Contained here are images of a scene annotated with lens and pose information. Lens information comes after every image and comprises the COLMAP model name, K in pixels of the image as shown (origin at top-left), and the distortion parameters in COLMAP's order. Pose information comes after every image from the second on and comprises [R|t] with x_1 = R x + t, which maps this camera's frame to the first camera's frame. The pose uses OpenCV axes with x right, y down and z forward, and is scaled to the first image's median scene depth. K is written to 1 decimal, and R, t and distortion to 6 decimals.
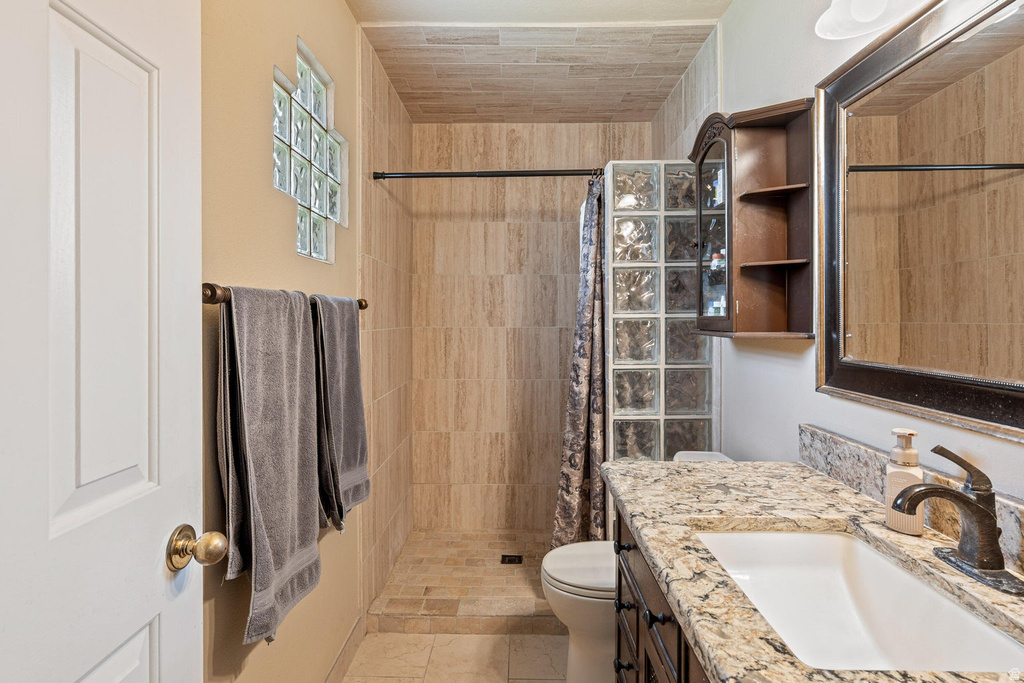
lens RADIAL K [[552.2, 0, 512.0], [0, 552.2, 296.1], [0, 0, 1]] dist [-0.000722, -0.000036]
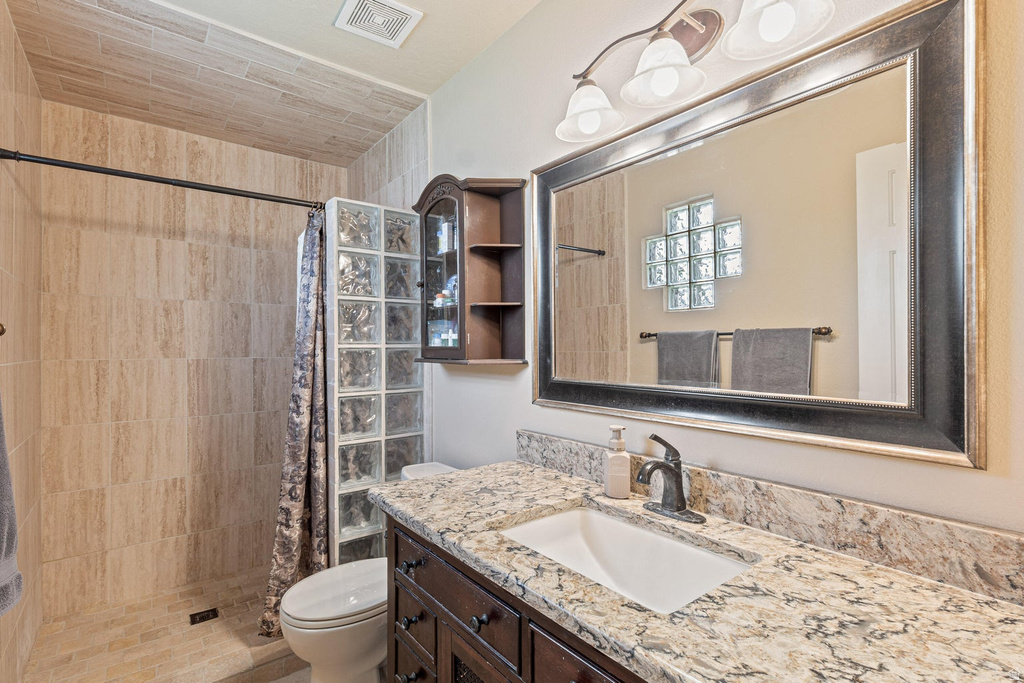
lens RADIAL K [[476.4, 0, 512.0], [0, 476.4, 329.5], [0, 0, 1]] dist [-0.000607, -0.000323]
pose [[0.777773, 0.023031, 0.628123, -0.127417], [-0.023194, 0.999699, -0.007935, 0.003988], [-0.628117, -0.008397, 0.778073, 0.097247]]
